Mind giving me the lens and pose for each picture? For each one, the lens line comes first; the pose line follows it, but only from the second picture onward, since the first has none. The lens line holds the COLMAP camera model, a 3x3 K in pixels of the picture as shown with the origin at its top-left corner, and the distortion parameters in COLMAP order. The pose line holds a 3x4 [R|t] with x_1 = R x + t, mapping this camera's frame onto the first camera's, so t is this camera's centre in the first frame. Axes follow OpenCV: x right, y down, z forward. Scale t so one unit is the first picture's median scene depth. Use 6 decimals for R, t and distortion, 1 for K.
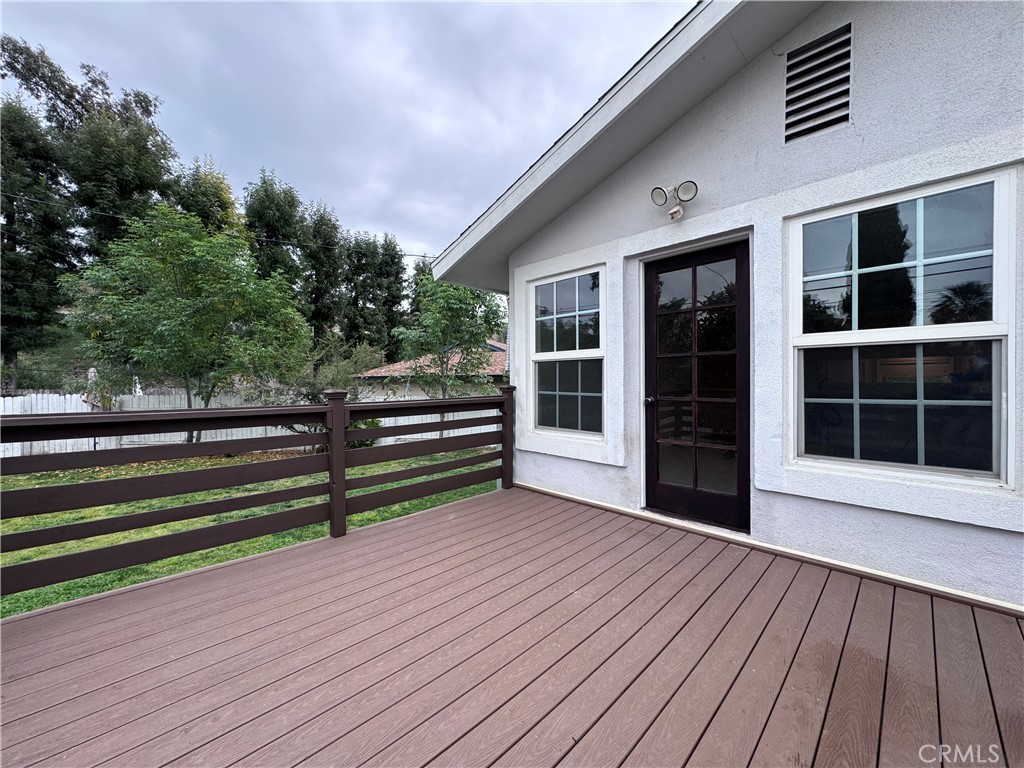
lens RADIAL K [[408.6, 0, 515.5], [0, 408.6, 381.8], [0, 0, 1]] dist [0.000639, 0.000379]
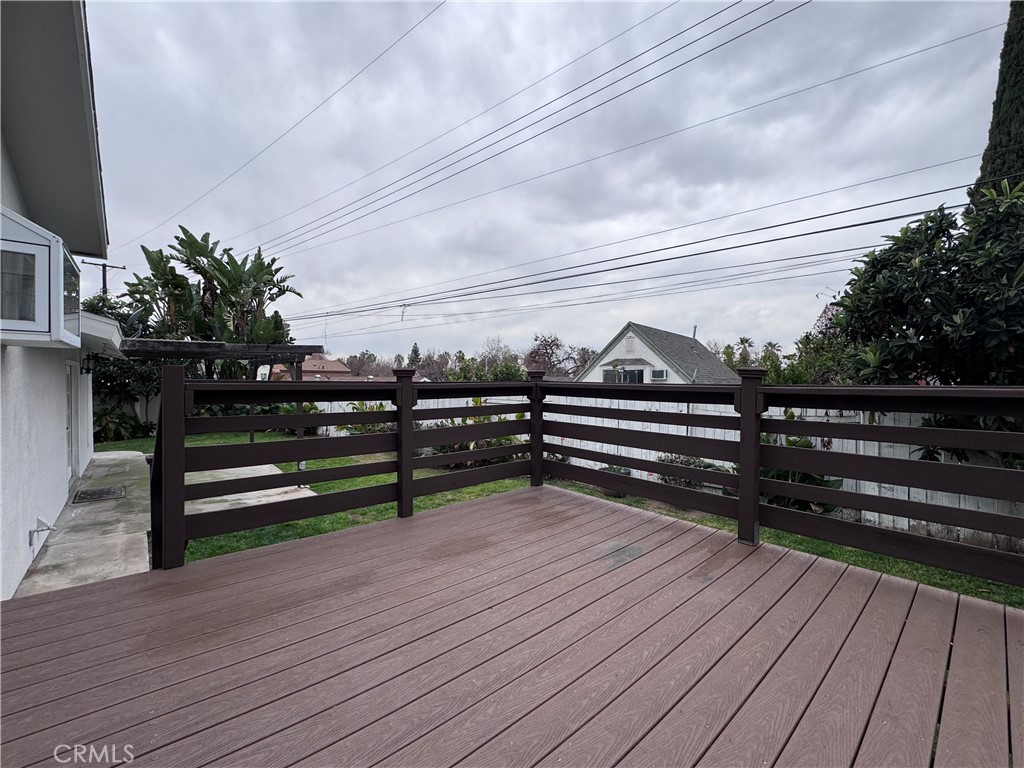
lens RADIAL K [[437.6, 0, 511.2], [0, 437.6, 386.9], [0, 0, 1]] dist [0.000953, -0.000786]
pose [[-0.997497, -0.006134, 0.070437, -0.008215], [-0.004770, 0.999798, 0.019513, 0.032555], [-0.070542, 0.019128, -0.997325, 0.833835]]
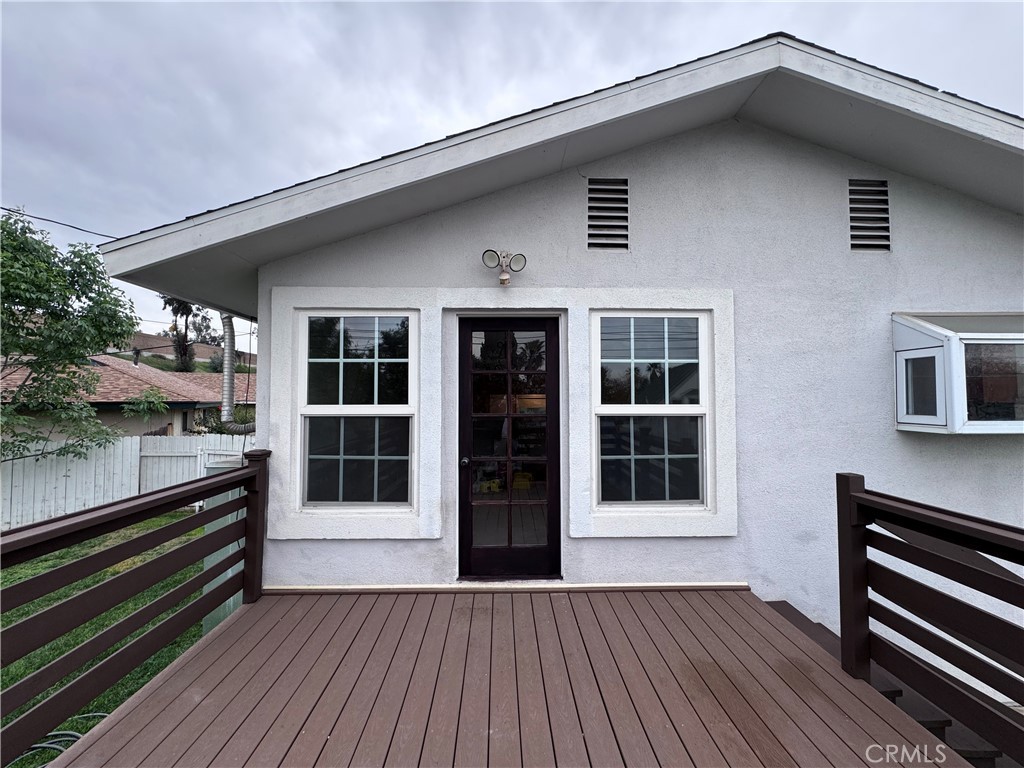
lens RADIAL K [[408.6, 0, 514.2], [0, 408.6, 382.6], [0, 0, 1]] dist [0.000639, 0.000379]
pose [[0.686599, 0.032736, 0.726299, -0.252236], [-0.001157, 0.999034, -0.043935, -0.084202], [-0.727036, 0.029325, 0.685973, 0.220436]]
